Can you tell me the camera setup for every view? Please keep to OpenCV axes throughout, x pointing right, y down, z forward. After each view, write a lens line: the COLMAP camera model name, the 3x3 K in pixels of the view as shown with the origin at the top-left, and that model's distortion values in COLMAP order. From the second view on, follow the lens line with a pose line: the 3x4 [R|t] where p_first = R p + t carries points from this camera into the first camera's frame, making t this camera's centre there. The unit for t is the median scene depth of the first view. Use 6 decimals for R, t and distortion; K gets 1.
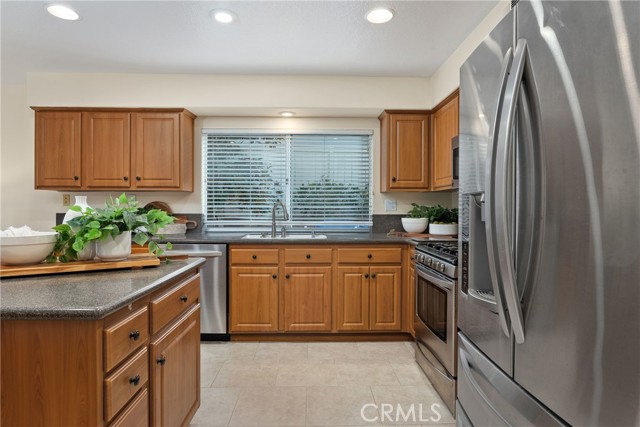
lens RADIAL K [[280.4, 0, 318.8], [0, 280.4, 215.1], [0, 0, 1]] dist [-0.001335, 0.000082]
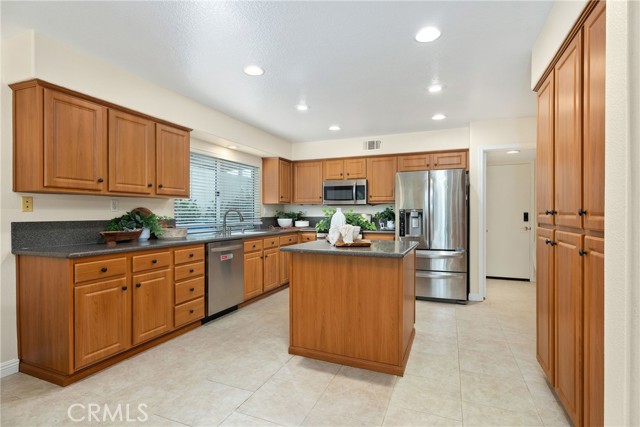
lens RADIAL K [[317.4, 0, 321.9], [0, 317.4, 216.3], [0, 0, 1]] dist [-0.000165, 0.000238]
pose [[0.407213, -0.011630, 0.913259, -1.317348], [0.024618, 0.999695, 0.001754, -0.003933], [-0.913002, 0.021768, 0.407375, -0.028309]]
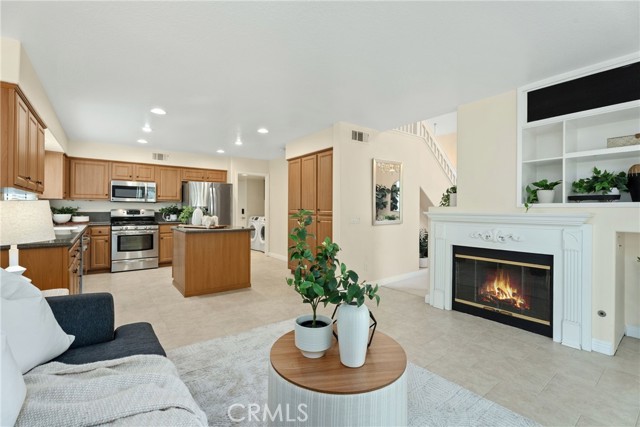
lens RADIAL K [[289.7, 0, 322.5], [0, 289.7, 208.9], [0, 0, 1]] dist [0.000036, 0.002668]
pose [[-0.589698, -0.004785, 0.807609, -1.968887], [0.014608, 0.999756, 0.016590, -0.028462], [-0.807492, 0.021581, -0.589484, 0.704681]]
